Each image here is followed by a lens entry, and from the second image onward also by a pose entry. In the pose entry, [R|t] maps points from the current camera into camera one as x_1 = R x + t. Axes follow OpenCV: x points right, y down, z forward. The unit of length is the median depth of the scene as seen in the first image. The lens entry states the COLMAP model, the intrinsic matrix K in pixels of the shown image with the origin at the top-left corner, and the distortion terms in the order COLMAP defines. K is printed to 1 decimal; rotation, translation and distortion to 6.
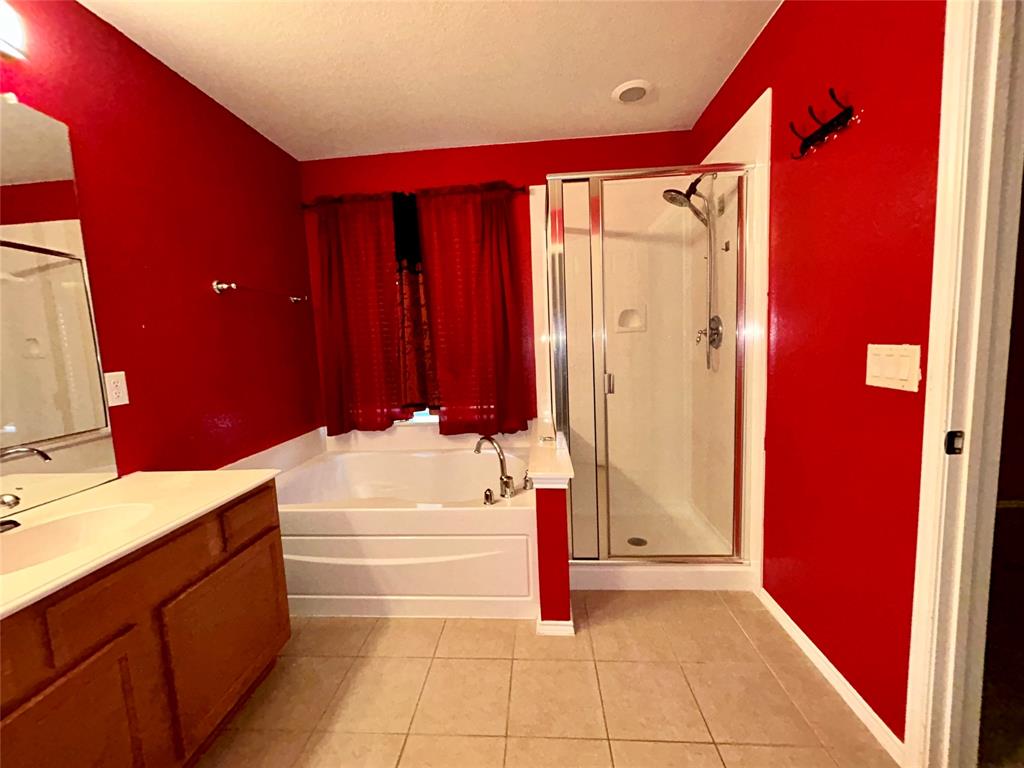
lens RADIAL K [[404.4, 0, 513.1], [0, 404.4, 380.5], [0, 0, 1]] dist [-0.011270, -0.000715]
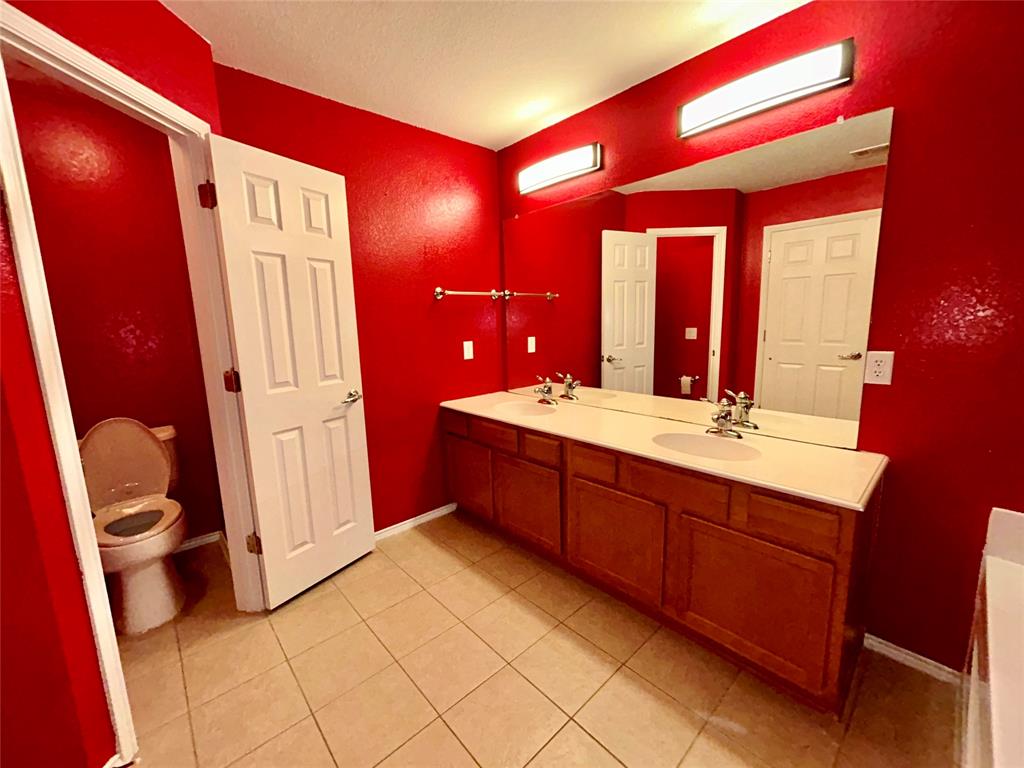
lens RADIAL K [[413.0, 0, 510.7], [0, 413.0, 383.3], [0, 0, 1]] dist [-0.000017, 0.000305]
pose [[-0.686417, 0.176726, -0.705407, 0.272275], [-0.014421, 0.966523, 0.256176, -0.137859], [0.727065, 0.186016, -0.660889, 0.718333]]
